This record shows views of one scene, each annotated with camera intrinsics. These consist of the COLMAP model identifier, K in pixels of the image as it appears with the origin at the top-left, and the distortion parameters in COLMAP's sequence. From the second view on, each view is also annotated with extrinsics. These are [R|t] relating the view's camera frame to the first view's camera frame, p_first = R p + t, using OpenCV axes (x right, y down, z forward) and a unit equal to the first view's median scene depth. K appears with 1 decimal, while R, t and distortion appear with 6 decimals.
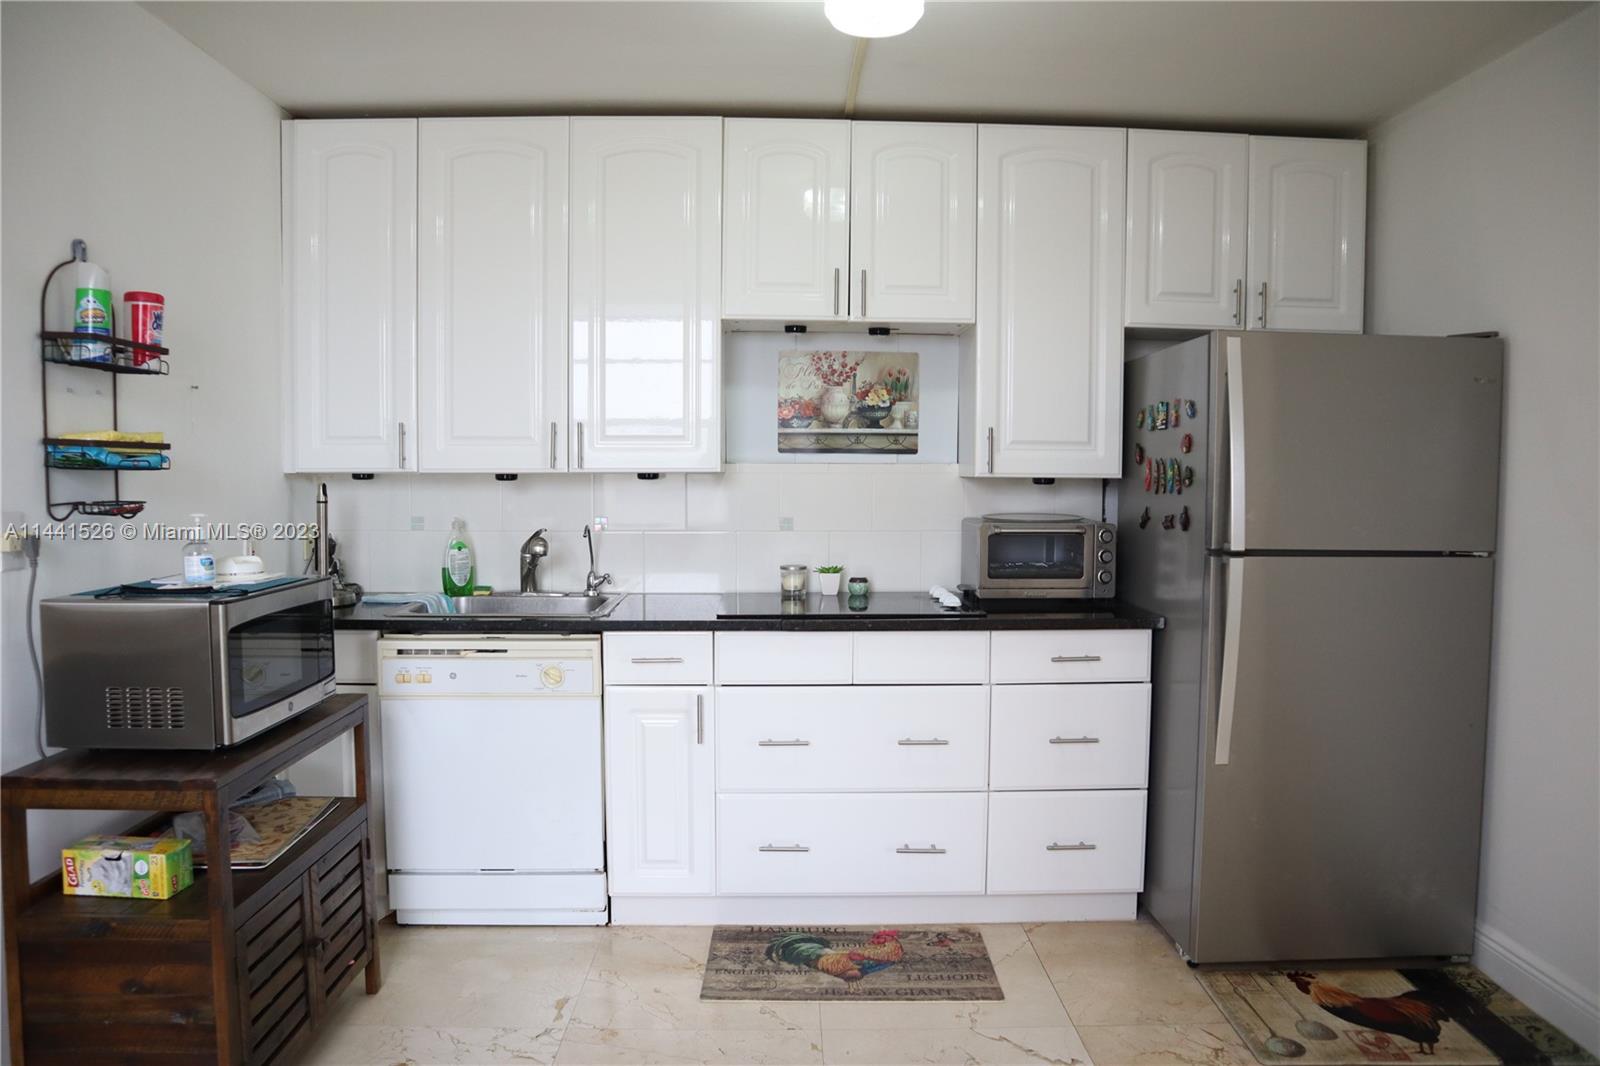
lens RADIAL K [[1097.1, 0, 772.8], [0, 1097.1, 540.0], [0, 0, 1]] dist [-0.117796, 0.066112]
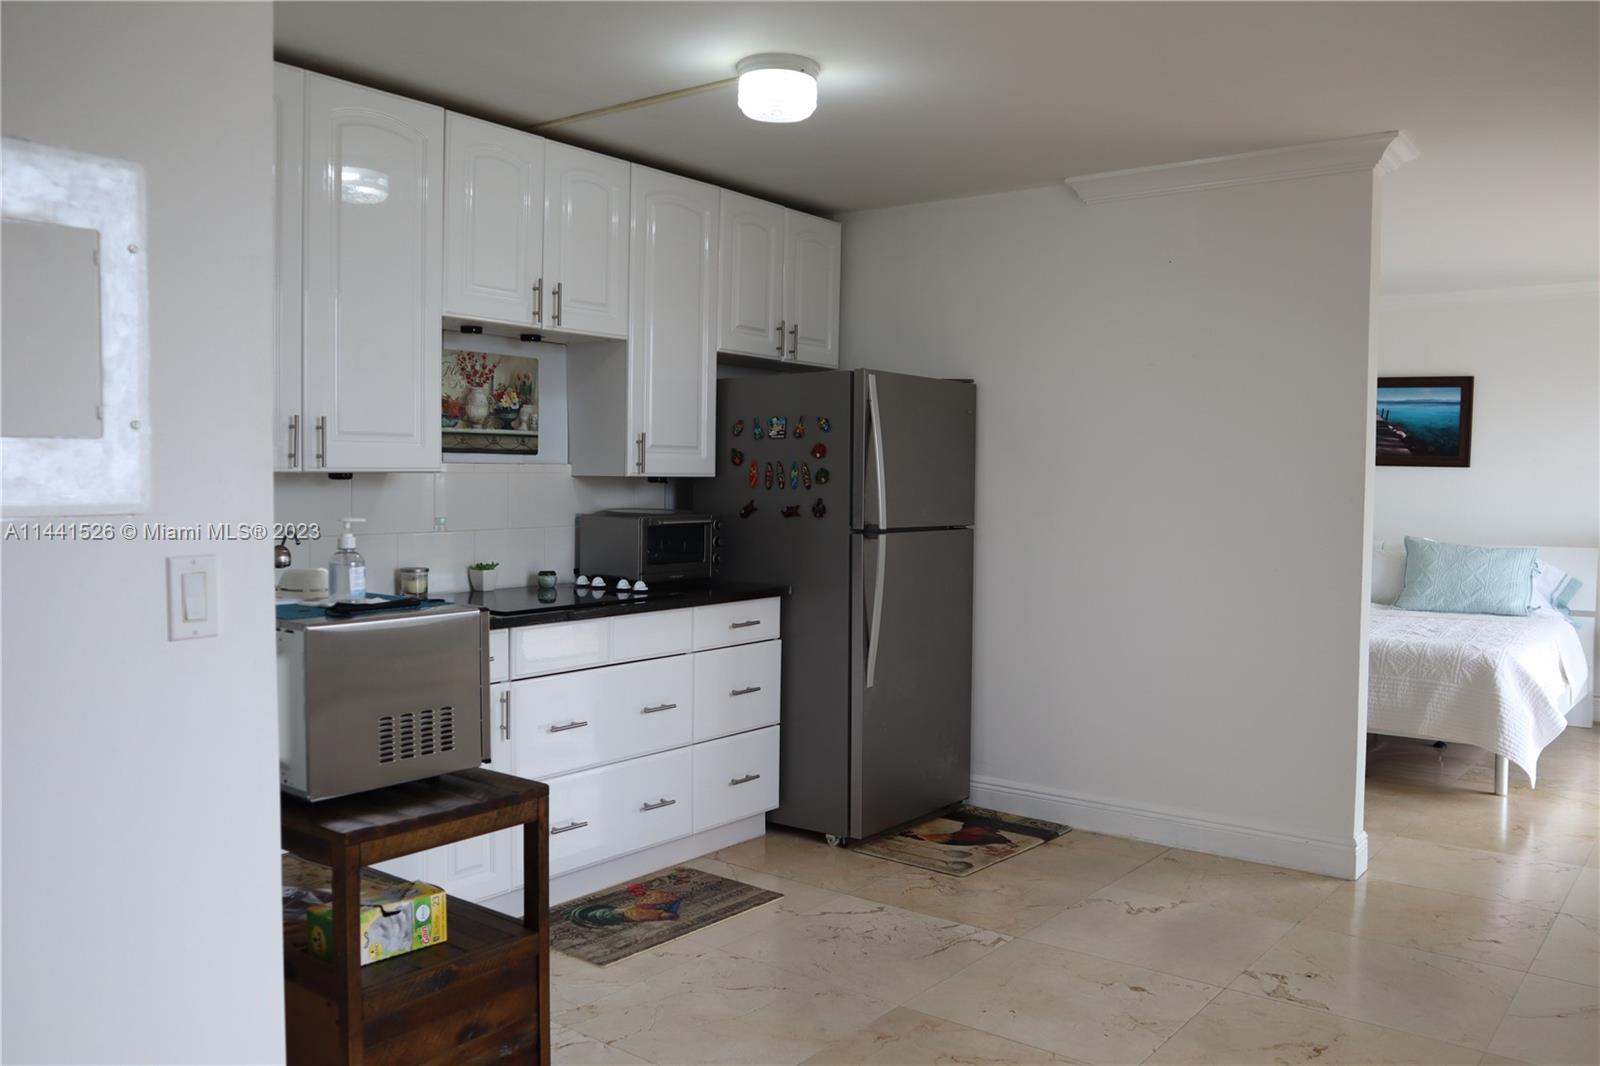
lens RADIAL K [[1298.4, 0, 759.3], [0, 1298.4, 539.7], [0, 0, 1]] dist [-0.072869, 0.061461]
pose [[0.633435, -0.038078, 0.772858, -0.831281], [0.042372, 0.998997, 0.014492, -0.006679], [-0.772635, 0.023568, 0.634413, 0.051359]]
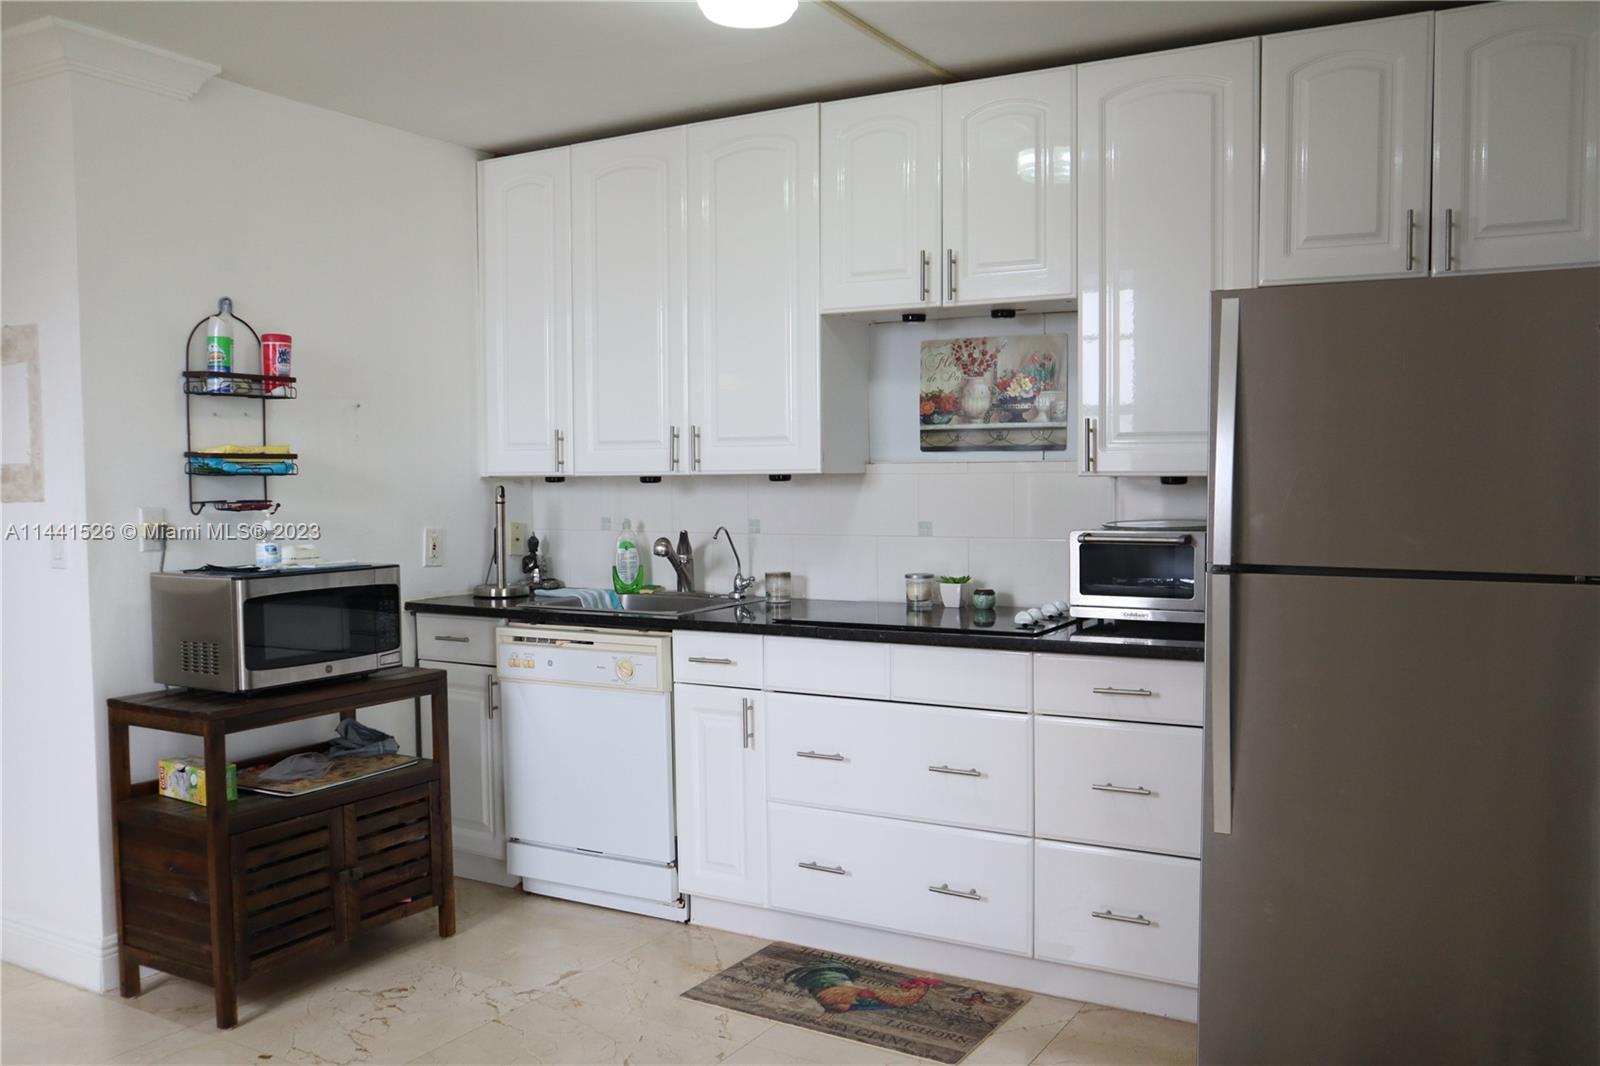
lens RADIAL K [[1298.4, 0, 782.8], [0, 1298.4, 538.9], [0, 0, 1]] dist [-0.072869, 0.061461]
pose [[0.856165, 0.016725, -0.516431, 0.557776], [-0.022513, 0.999734, -0.004946, 0.002096], [0.516211, 0.015861, 0.856314, 0.008151]]
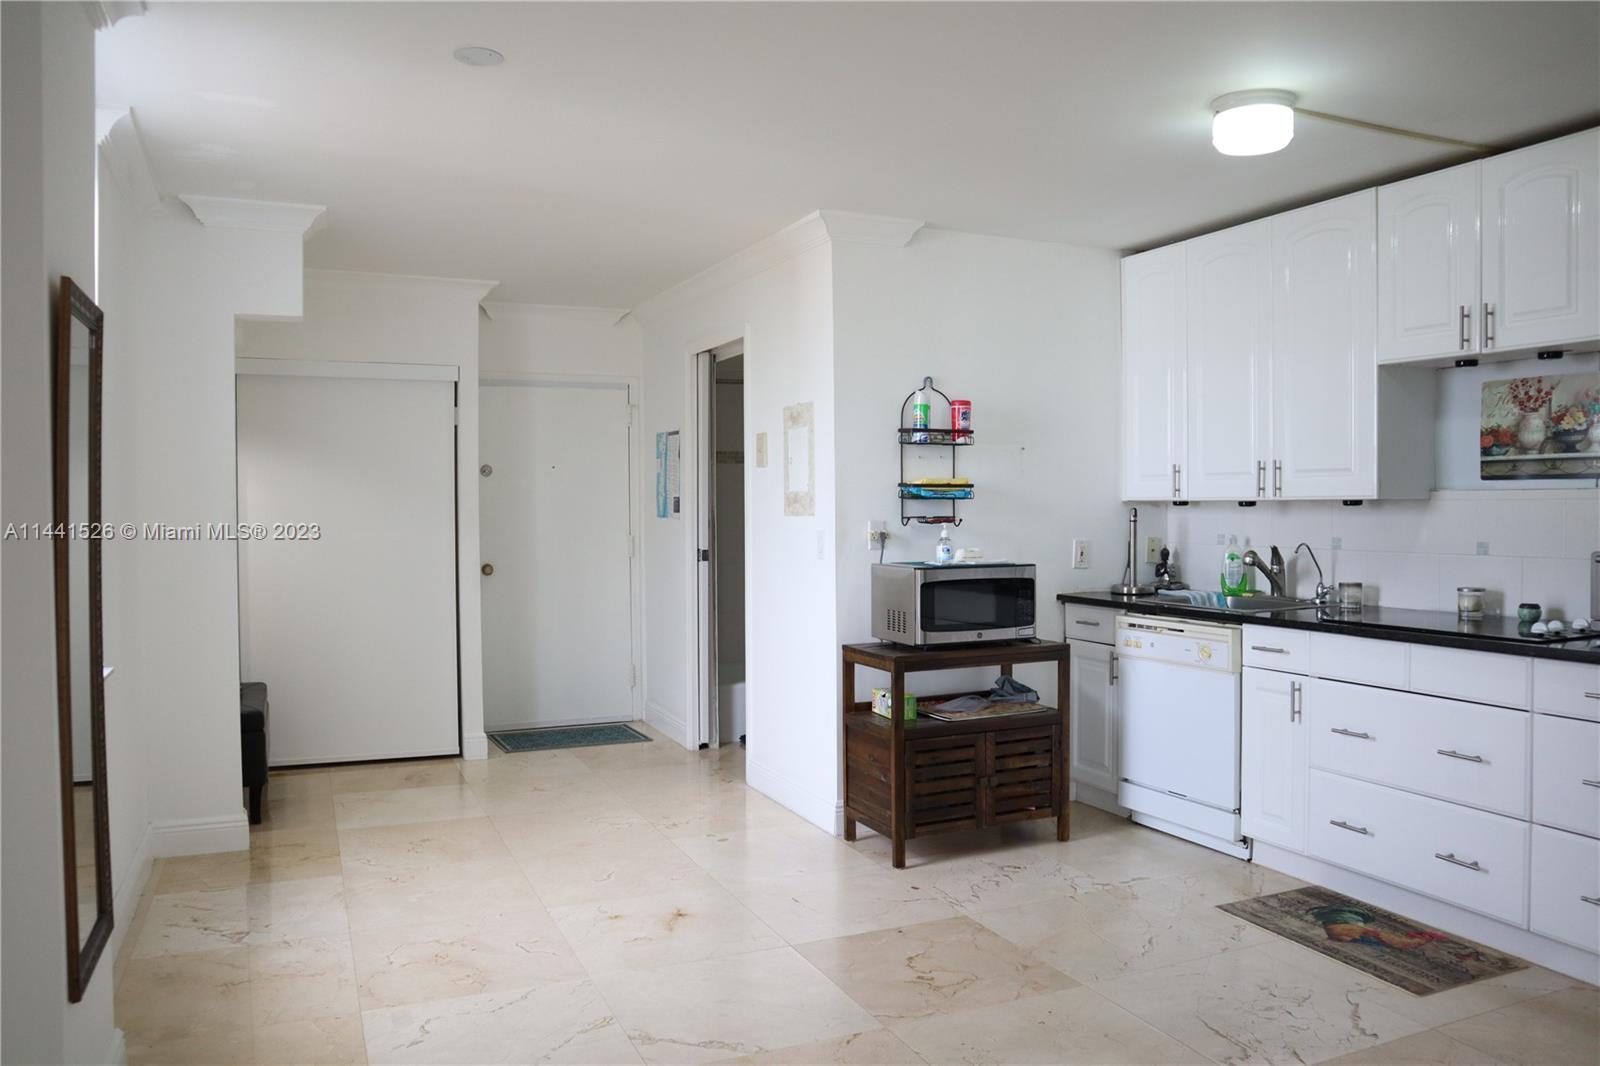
lens RADIAL K [[1130.1, 0, 816.9], [0, 1130.1, 544.5], [0, 0, 1]] dist [-0.088709, 0.050840]
pose [[0.418032, 0.028036, -0.907999, 0.821110], [-0.049568, 0.998739, 0.008017, 0.005220], [0.907079, 0.041656, 0.418895, -0.008314]]
